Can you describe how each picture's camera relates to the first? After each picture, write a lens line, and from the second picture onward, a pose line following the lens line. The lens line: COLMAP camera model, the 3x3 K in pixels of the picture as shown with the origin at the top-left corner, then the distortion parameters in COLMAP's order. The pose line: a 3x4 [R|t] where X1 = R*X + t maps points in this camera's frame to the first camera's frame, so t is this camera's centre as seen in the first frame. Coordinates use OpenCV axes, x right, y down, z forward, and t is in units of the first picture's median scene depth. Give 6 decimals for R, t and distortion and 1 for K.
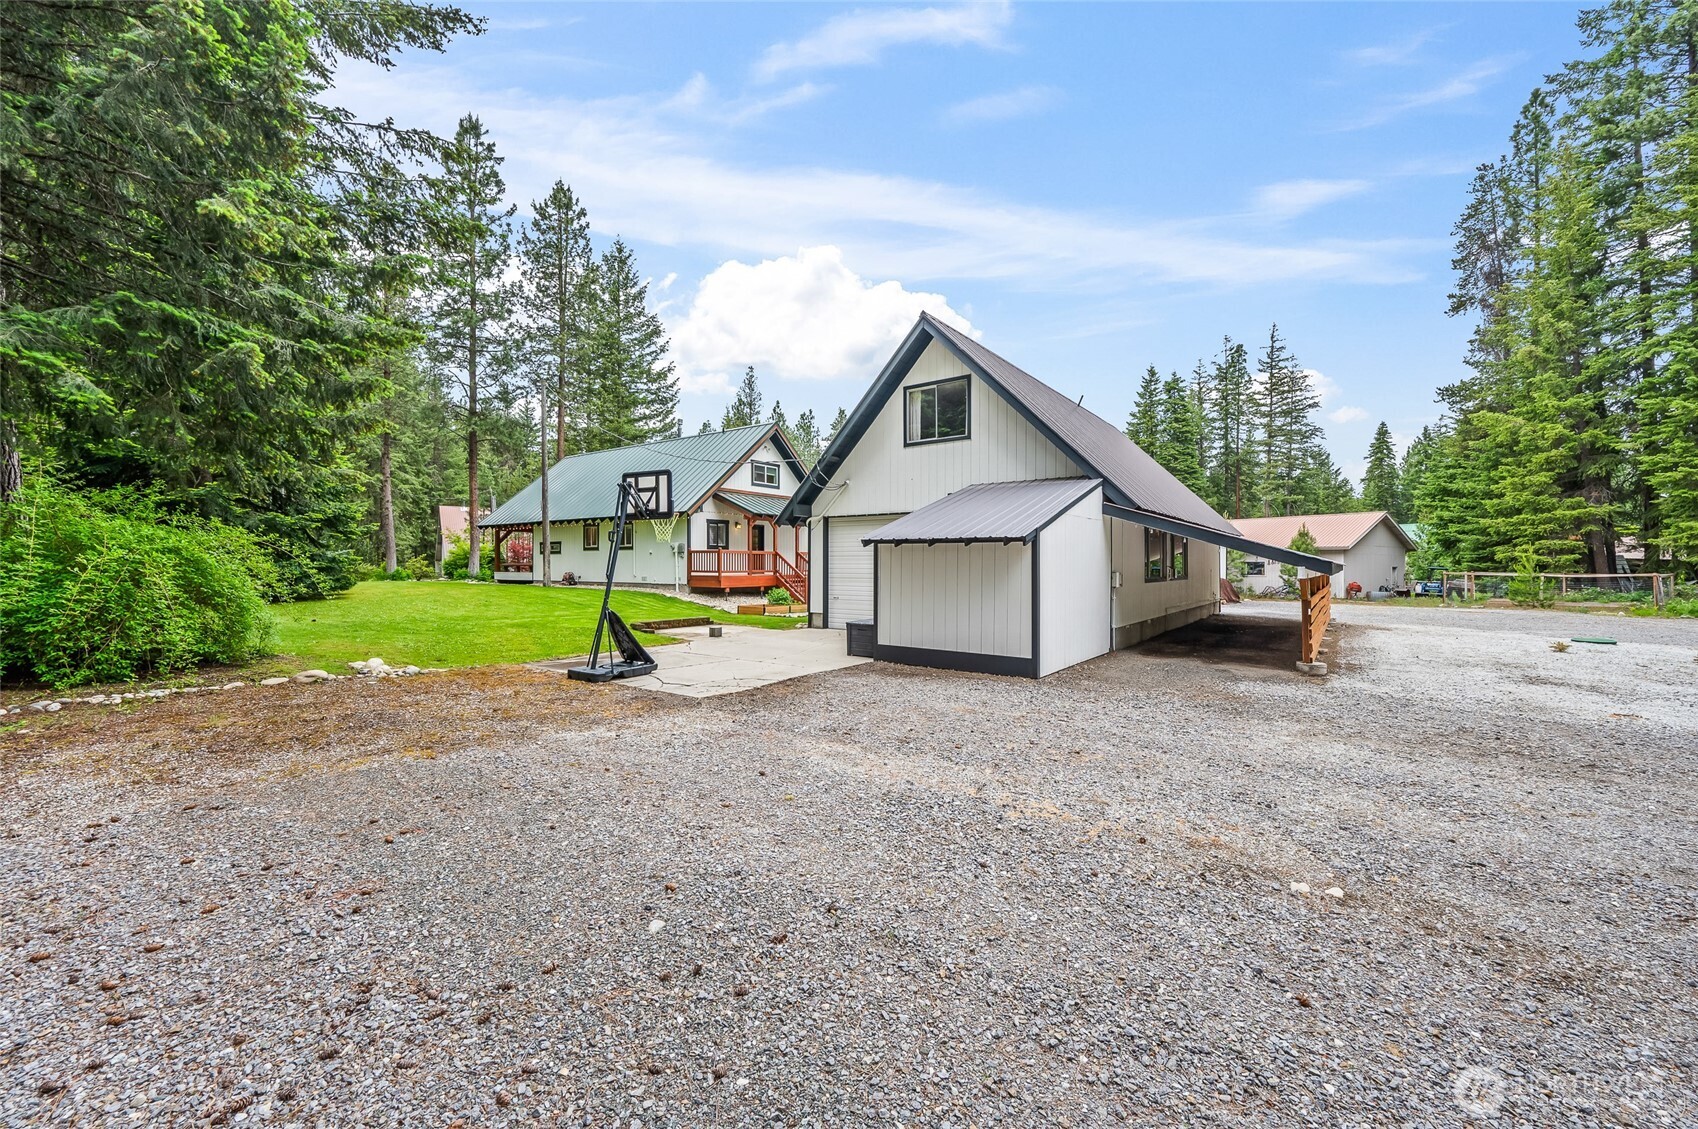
lens RADIAL K [[674.3, 0, 847.3], [0, 674.3, 566.9], [0, 0, 1]] dist [-0.002463, -0.000246]
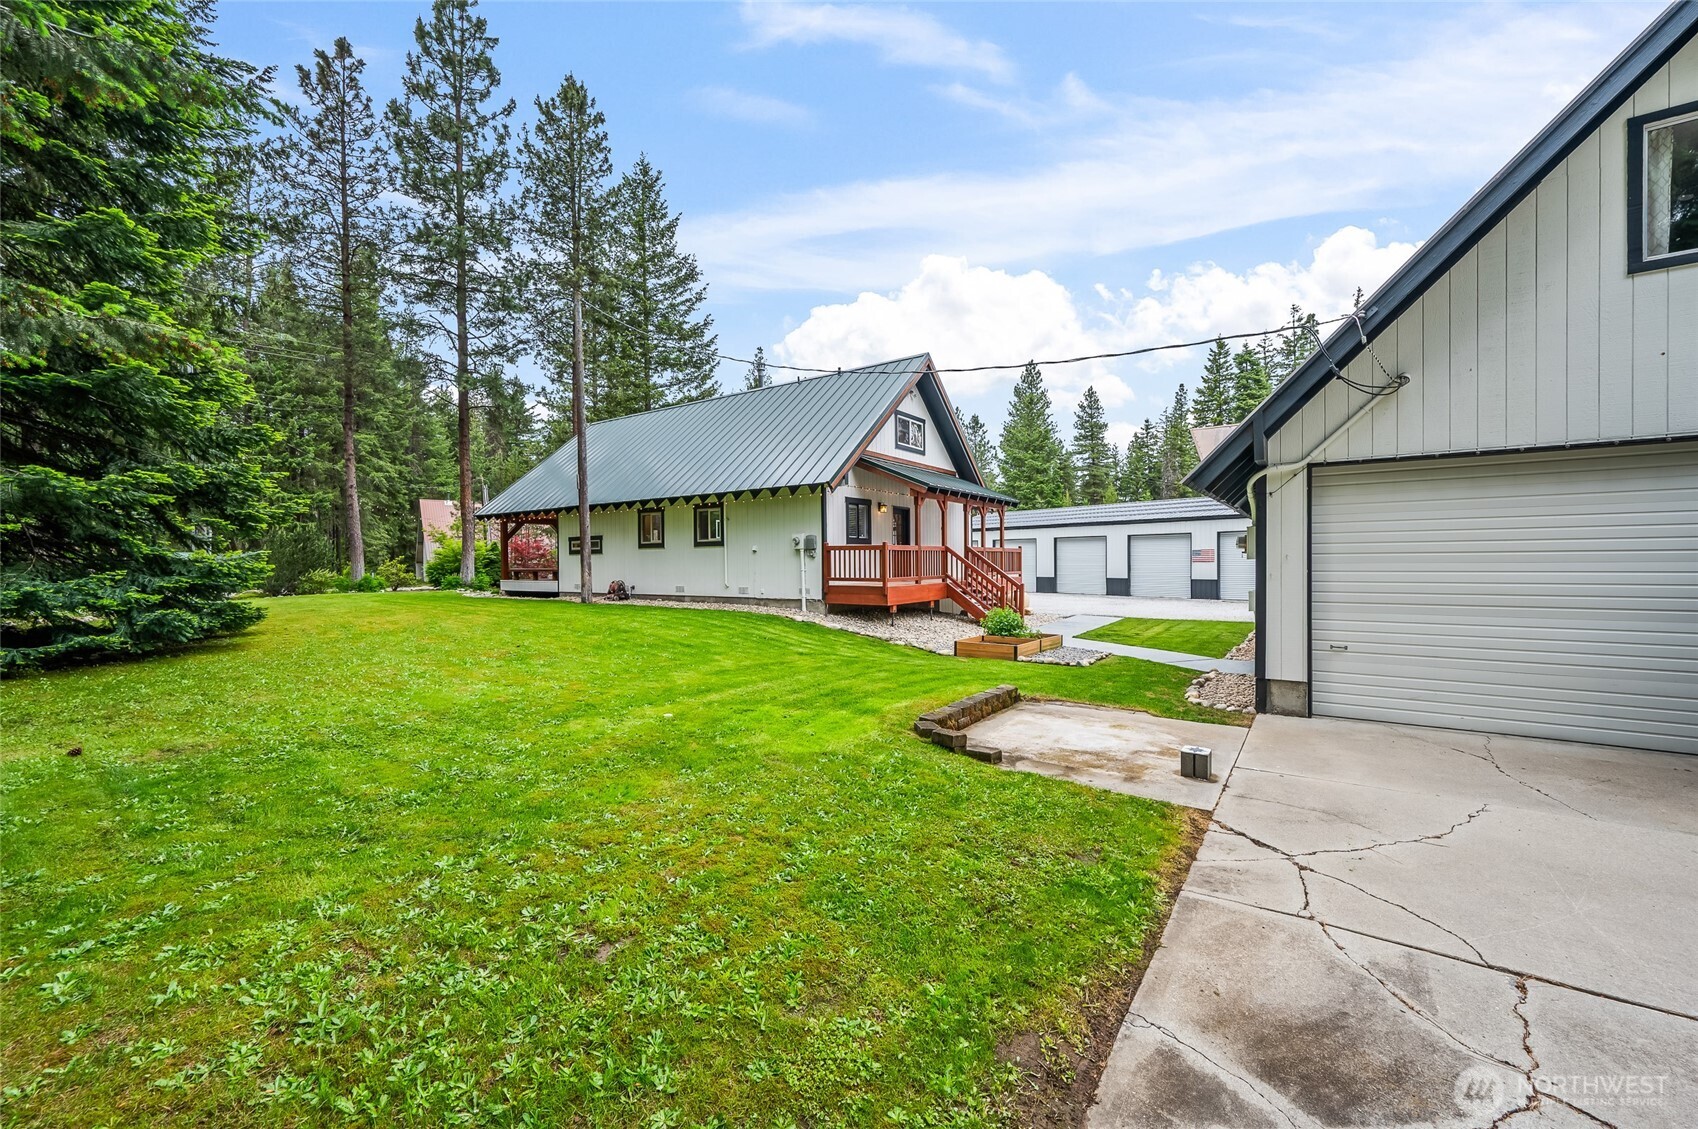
lens RADIAL K [[670.0, 0, 847.4], [0, 670.0, 567.6], [0, 0, 1]] dist [-0.000538, -0.000008]
pose [[0.999660, -0.011766, 0.023283, -0.136249], [0.011590, 0.999903, 0.007704, -0.005367], [-0.023371, -0.007431, 0.999699, 0.221759]]
